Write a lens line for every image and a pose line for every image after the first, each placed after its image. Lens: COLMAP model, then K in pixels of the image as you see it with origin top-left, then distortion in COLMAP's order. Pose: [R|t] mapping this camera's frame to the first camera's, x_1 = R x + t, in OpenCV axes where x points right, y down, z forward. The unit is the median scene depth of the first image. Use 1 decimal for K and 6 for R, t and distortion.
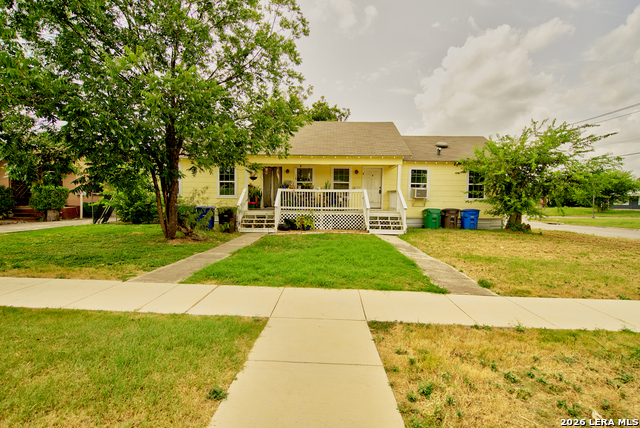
lens RADIAL K [[290.5, 0, 320.8], [0, 290.5, 213.6], [0, 0, 1]] dist [-0.000552, 0.000112]
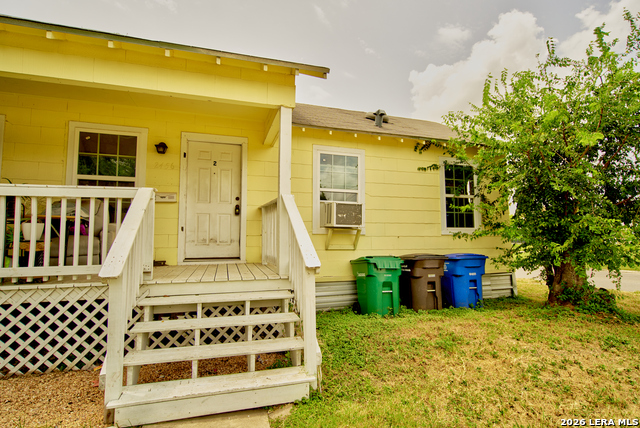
lens RADIAL K [[315.7, 0, 317.0], [0, 315.7, 213.1], [0, 0, 1]] dist [0.002847, 0.000186]
pose [[0.947950, 0.010725, 0.318239, 0.183030], [0.026904, 0.993161, -0.113610, -0.027645], [-0.317281, 0.116258, 0.941178, 0.643886]]
